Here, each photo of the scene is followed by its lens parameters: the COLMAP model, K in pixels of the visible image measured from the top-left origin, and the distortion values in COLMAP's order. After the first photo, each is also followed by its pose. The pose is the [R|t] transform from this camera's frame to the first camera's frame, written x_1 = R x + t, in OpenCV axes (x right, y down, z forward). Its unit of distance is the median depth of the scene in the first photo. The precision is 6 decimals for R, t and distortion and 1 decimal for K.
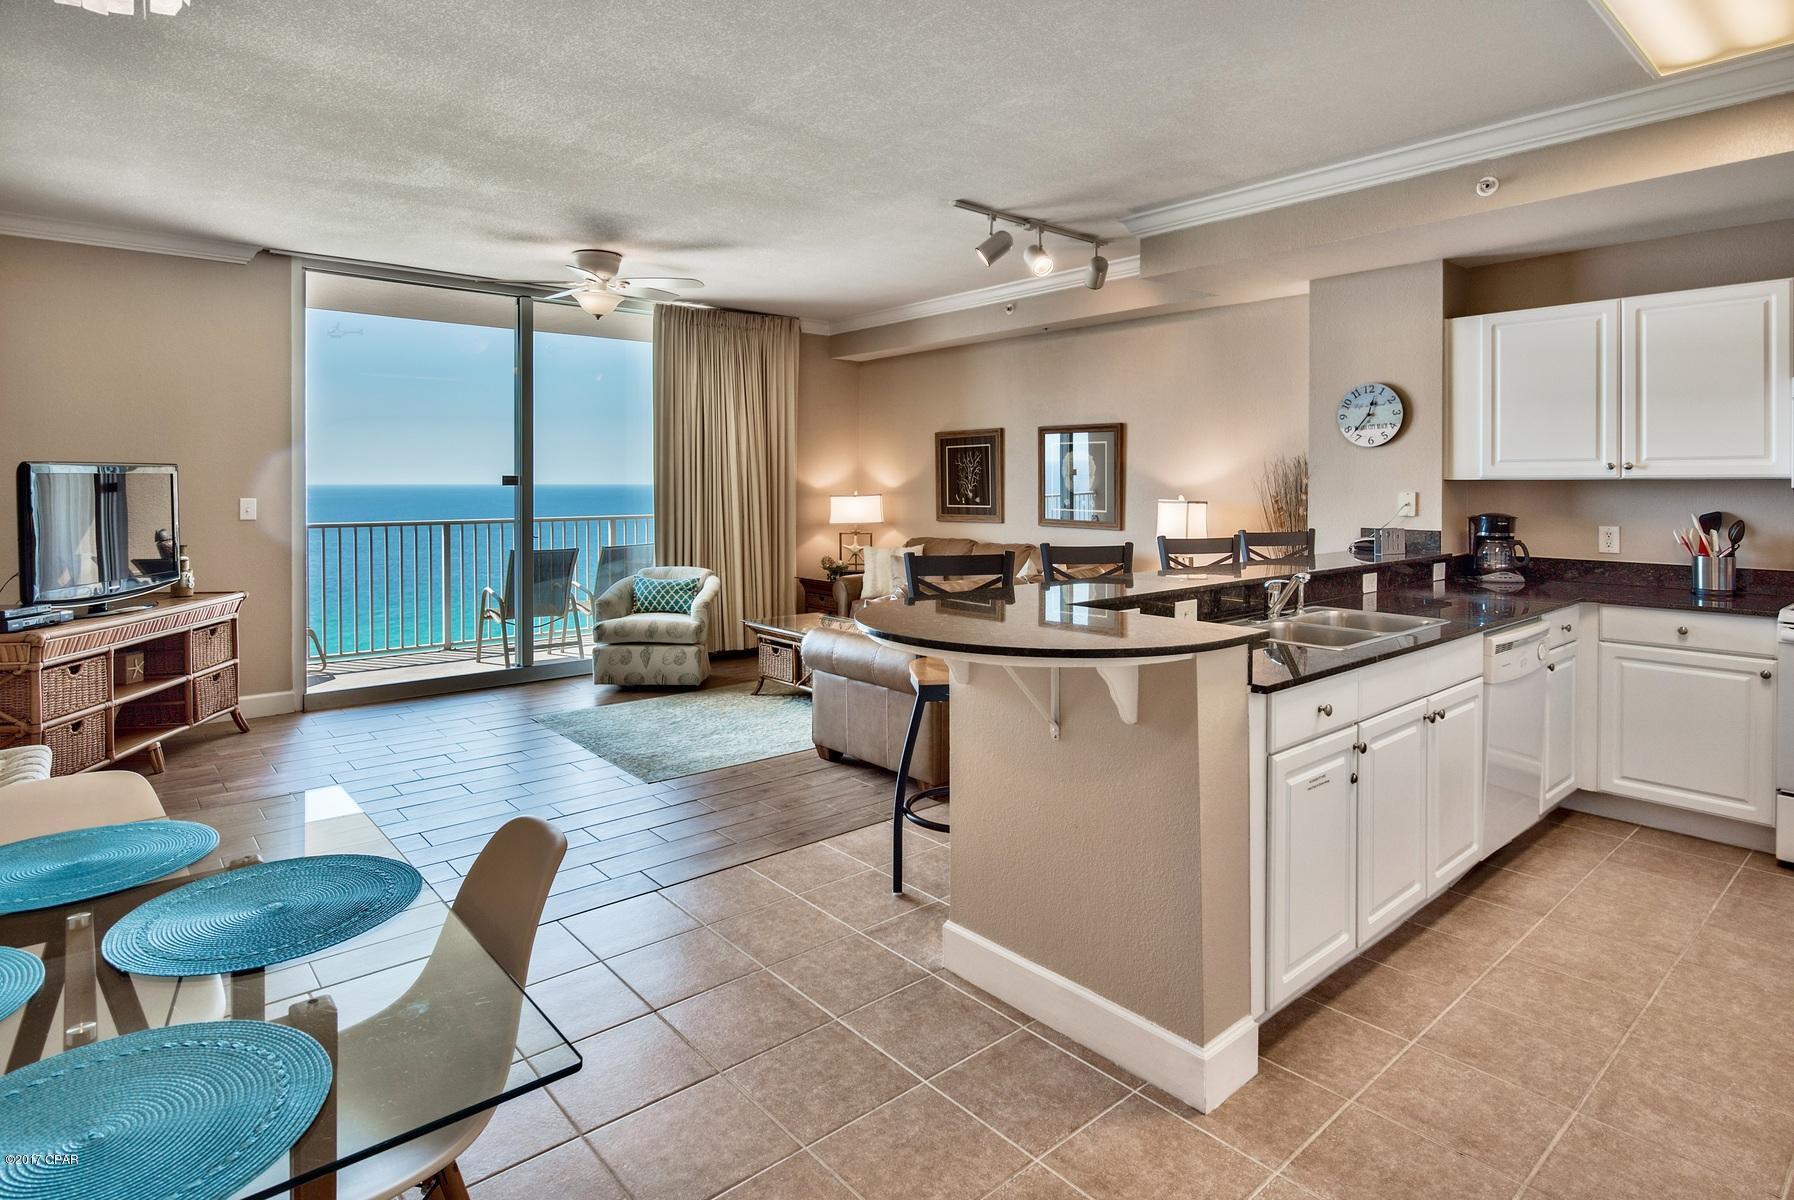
lens RADIAL K [[972.2, 0, 923.0], [0, 972.2, 487.0], [0, 0, 1]] dist [-0.006346, 0.000913]
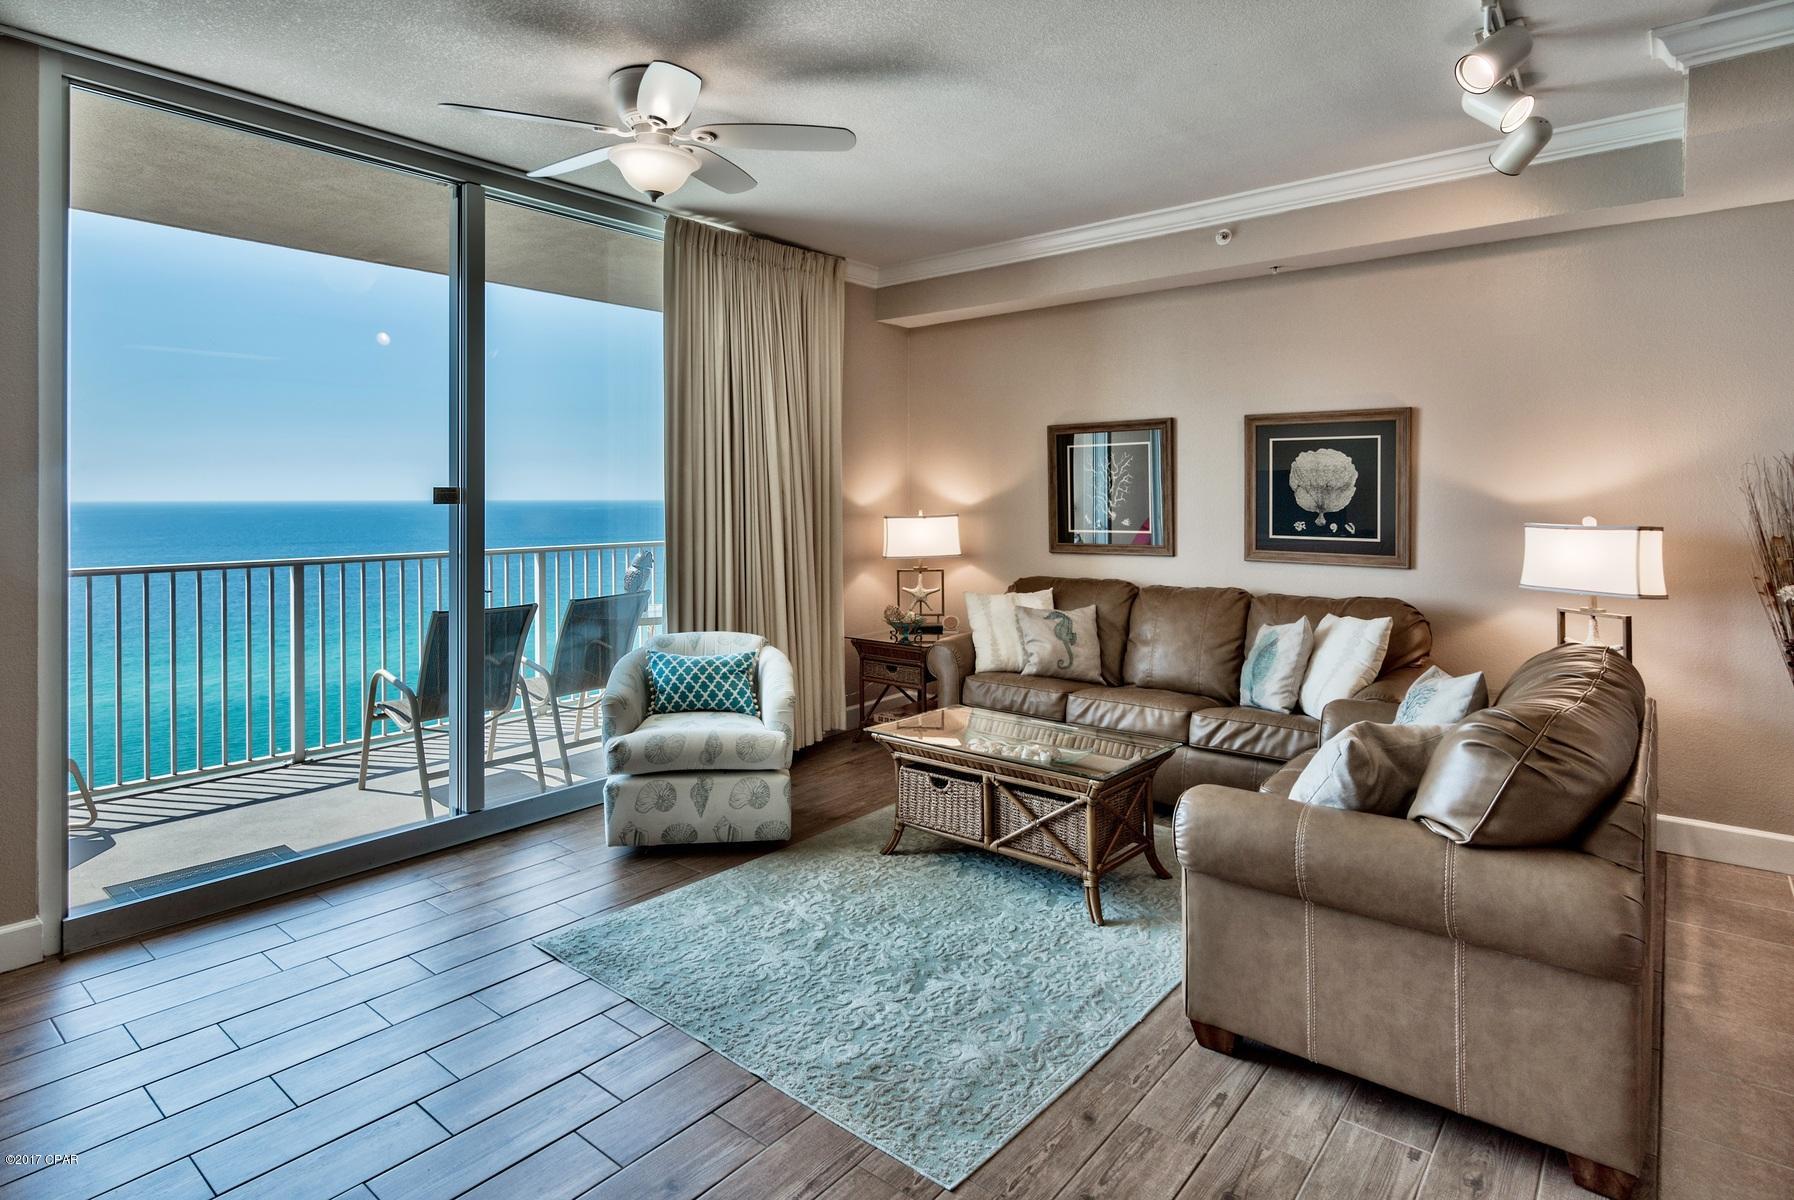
lens RADIAL K [[972.2, 0, 853.5], [0, 972.2, 494.4], [0, 0, 1]] dist [-0.006346, 0.000913]
pose [[0.990773, -0.001196, 0.135528, -0.256286], [0.002185, 0.999972, -0.007150, -0.002622], [-0.135516, 0.007380, 0.990748, 0.380599]]
